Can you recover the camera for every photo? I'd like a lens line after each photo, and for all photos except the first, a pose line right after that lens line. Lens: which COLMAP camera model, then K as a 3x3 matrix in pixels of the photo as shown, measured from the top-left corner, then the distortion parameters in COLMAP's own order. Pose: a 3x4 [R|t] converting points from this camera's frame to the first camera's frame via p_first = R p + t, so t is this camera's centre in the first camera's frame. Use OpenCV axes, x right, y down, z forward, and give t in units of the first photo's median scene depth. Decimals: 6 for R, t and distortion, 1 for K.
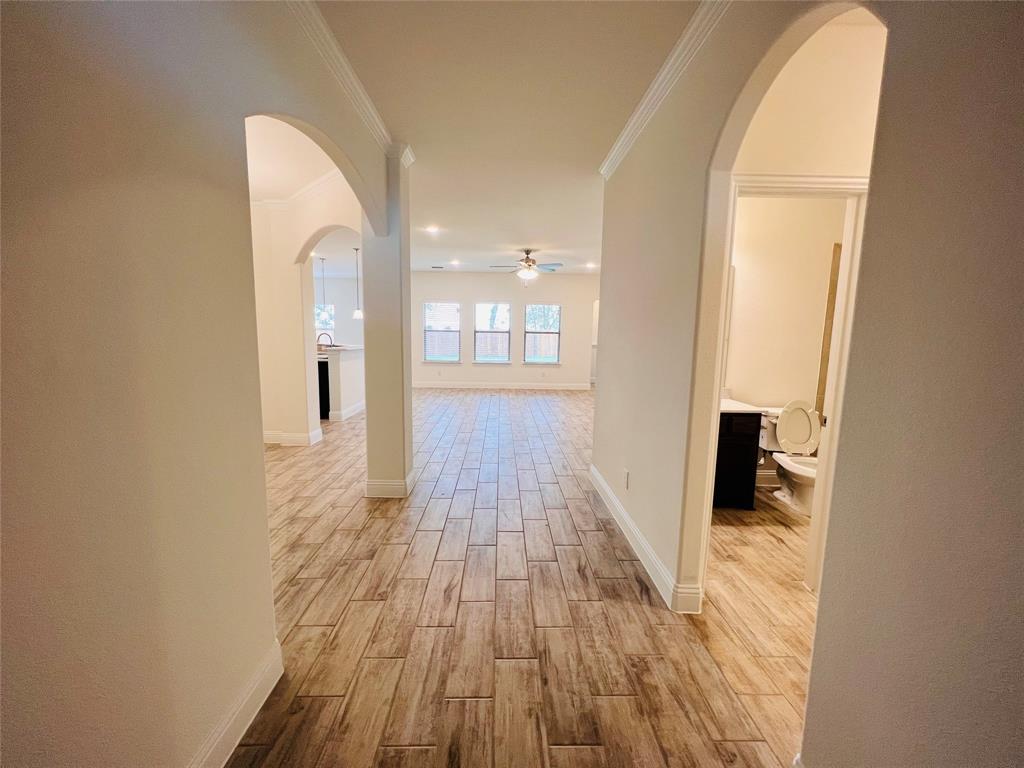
lens RADIAL K [[408.8, 0, 512.0], [0, 408.8, 385.2], [0, 0, 1]] dist [-0.000839, 0.000077]
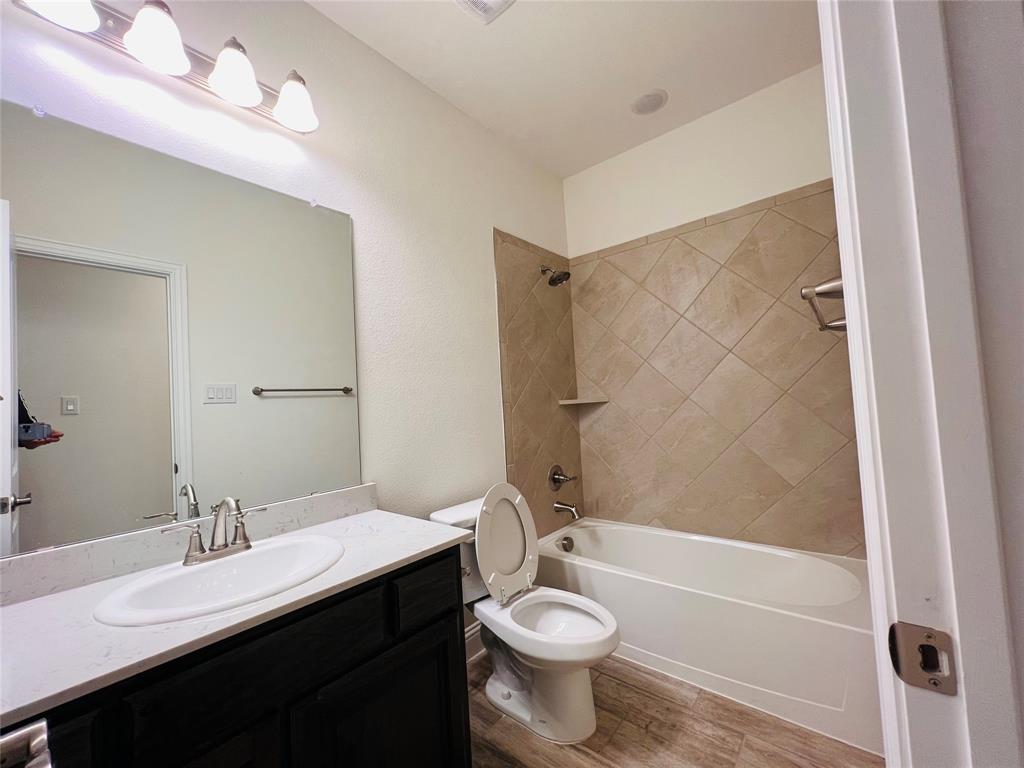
lens RADIAL K [[408.8, 0, 513.8], [0, 408.8, 386.2], [0, 0, 1]] dist [-0.000839, 0.000077]
pose [[0.657042, -0.019786, 0.753595, 0.325921], [0.159332, 0.980717, -0.113169, -0.023349], [-0.736824, 0.194428, 0.647525, 0.628146]]
